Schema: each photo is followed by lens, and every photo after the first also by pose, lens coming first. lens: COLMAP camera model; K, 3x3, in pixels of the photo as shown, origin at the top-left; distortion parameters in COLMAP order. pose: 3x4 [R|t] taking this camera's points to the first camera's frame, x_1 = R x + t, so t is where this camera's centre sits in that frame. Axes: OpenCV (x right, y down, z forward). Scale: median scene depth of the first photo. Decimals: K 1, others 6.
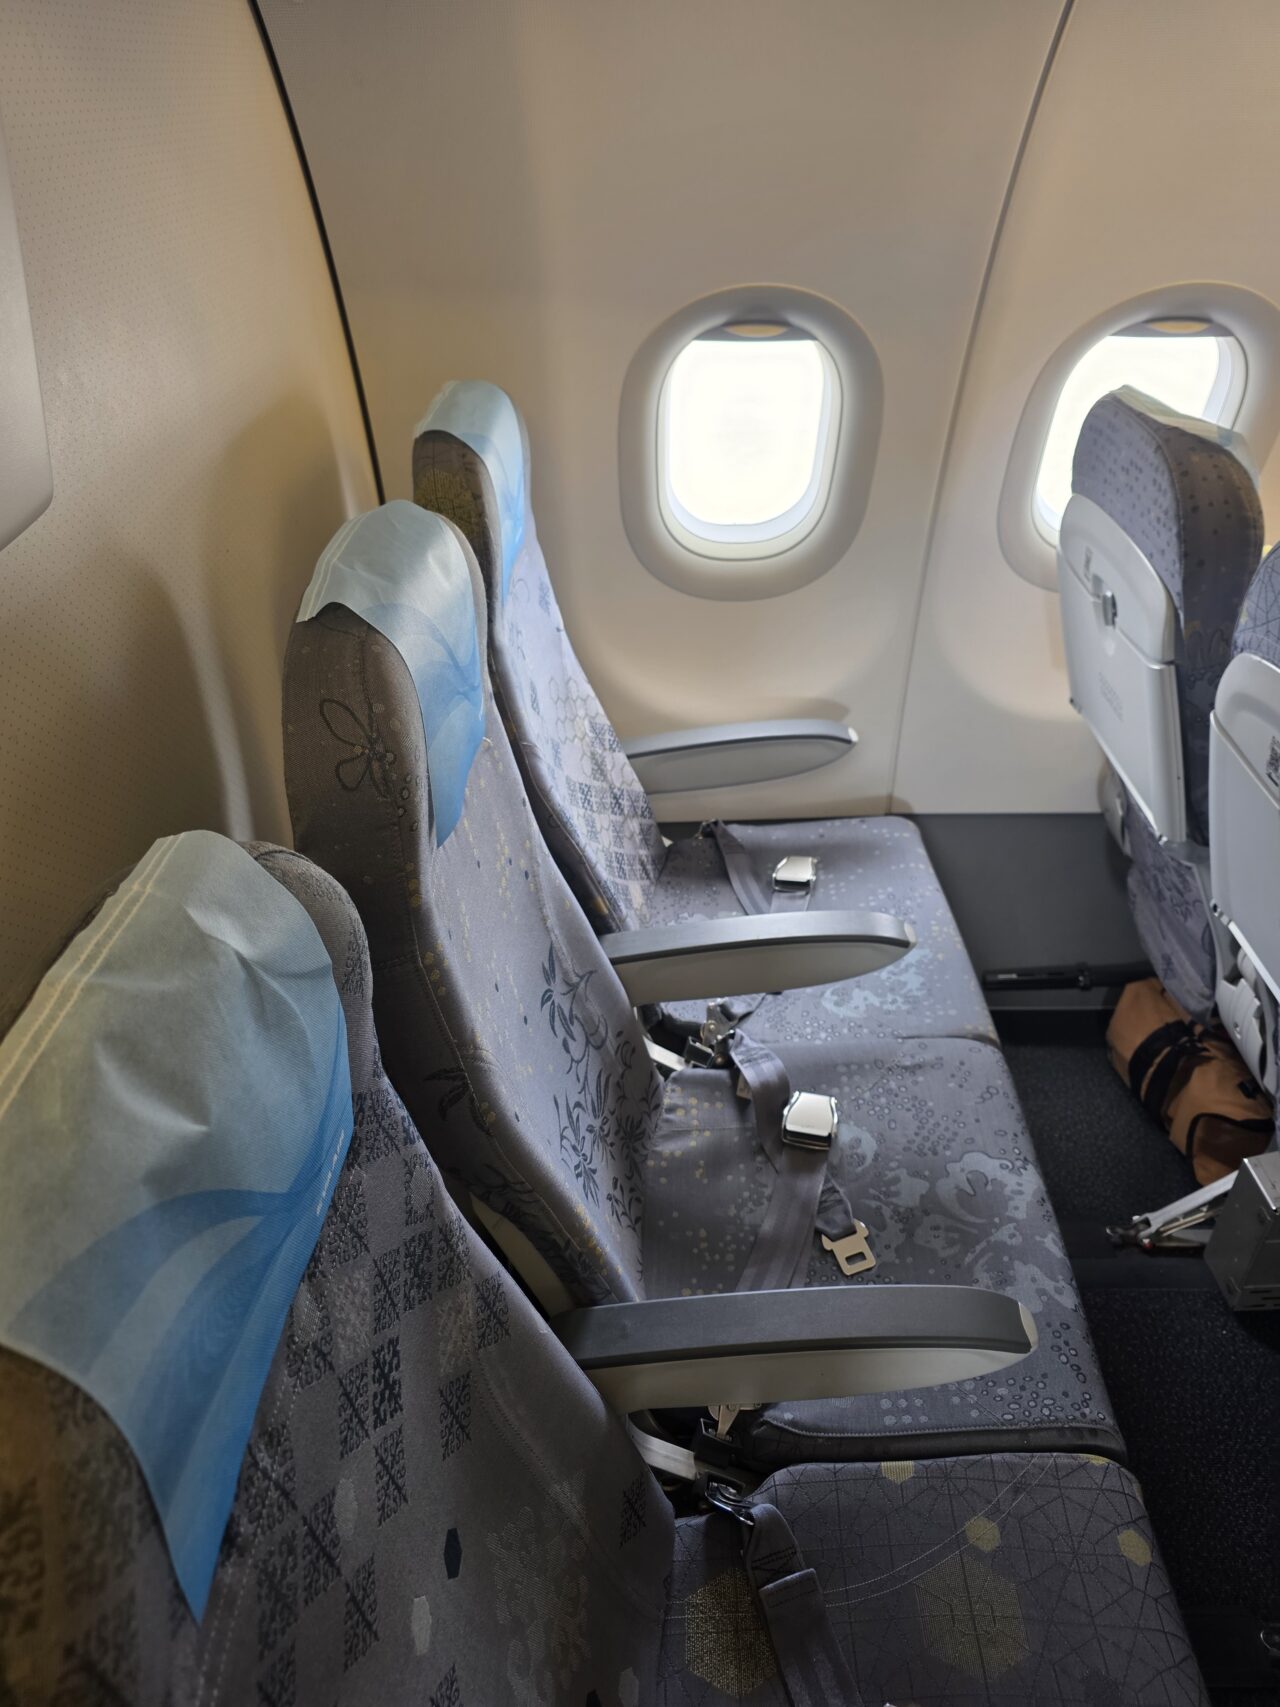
lens RADIAL K [[1174.6, 0, 615.4], [0, 1174.6, 853.7], [0, 0, 1]] dist [0.038206, -0.071511]
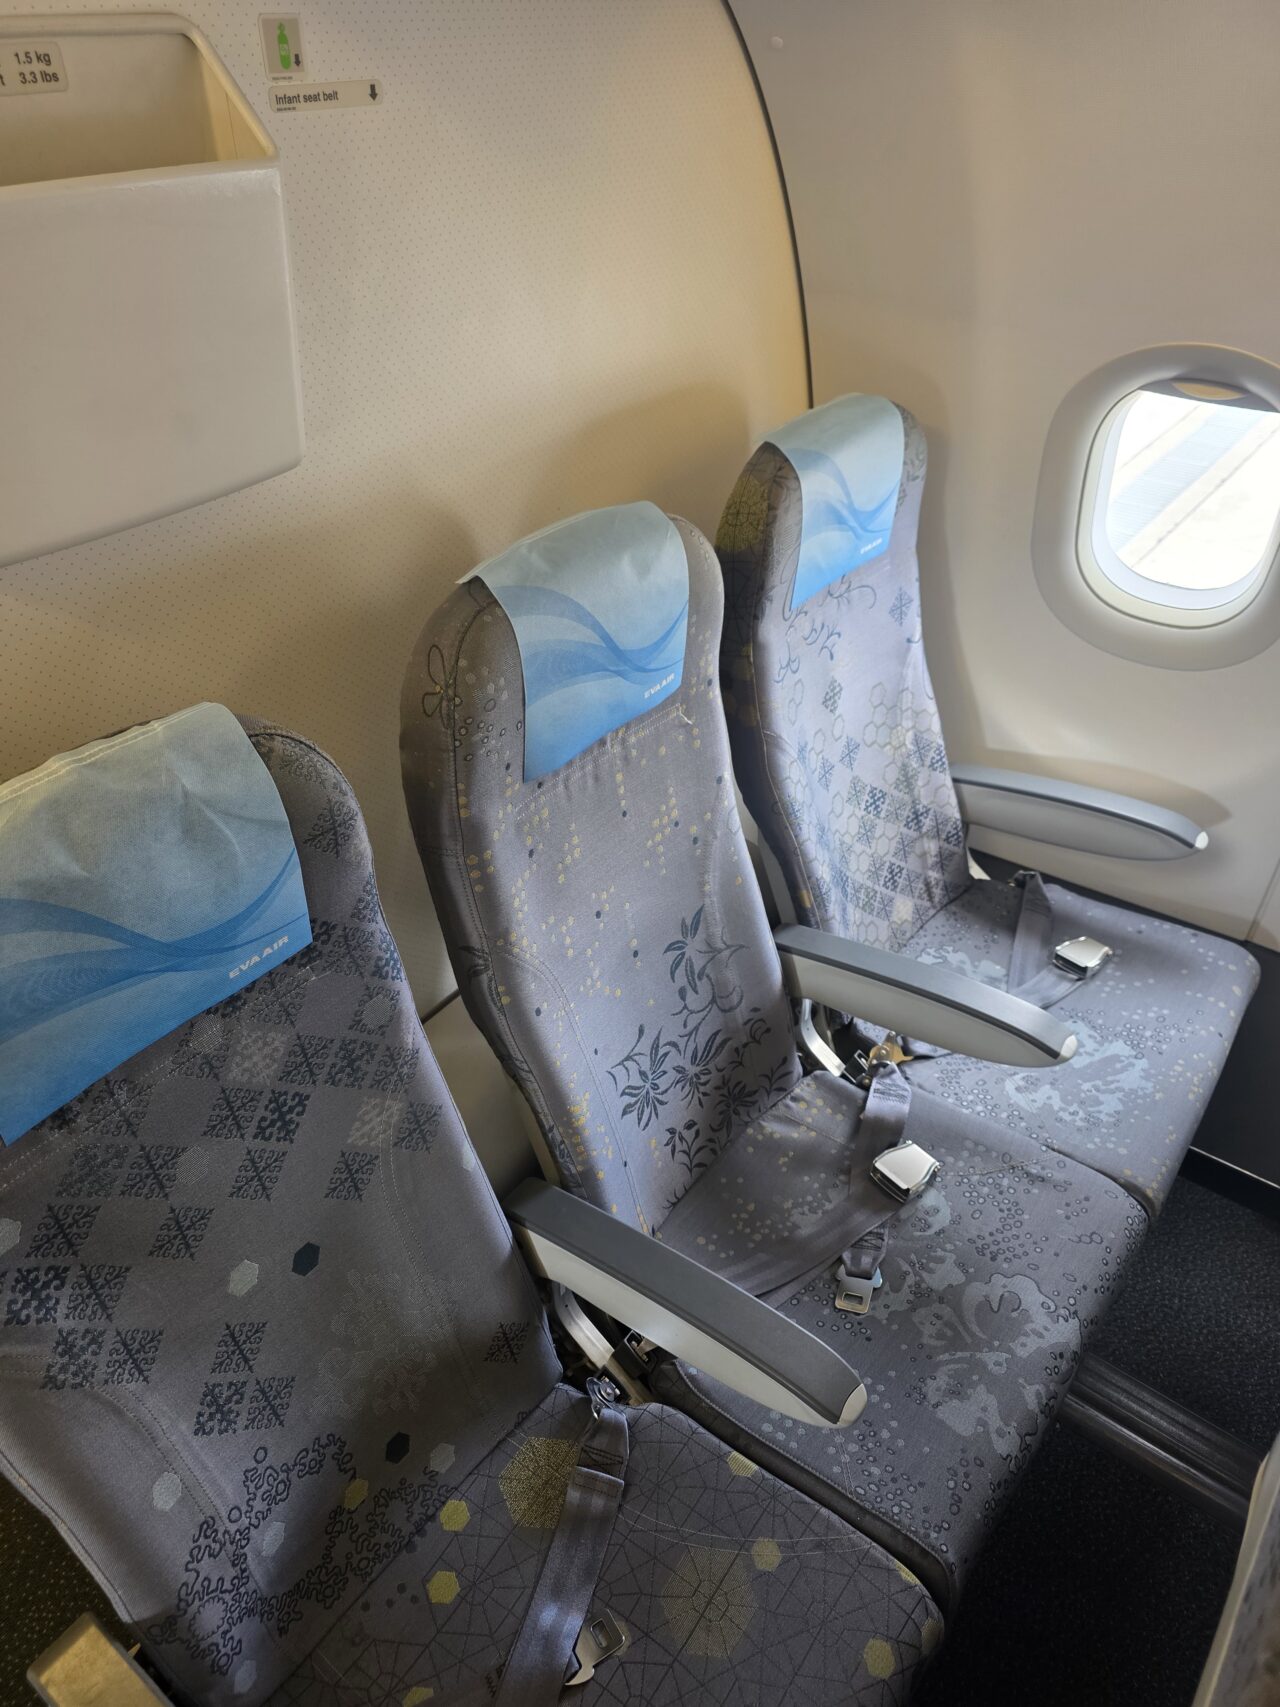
lens RADIAL K [[1174.6, 0, 615.4], [0, 1174.6, 853.7], [0, 0, 1]] dist [0.038206, -0.071511]
pose [[0.796064, 0.363435, -0.483939, 0.374839], [-0.331700, 0.930828, 0.153410, -0.106629], [0.506219, 0.038398, 0.861550, -0.018596]]
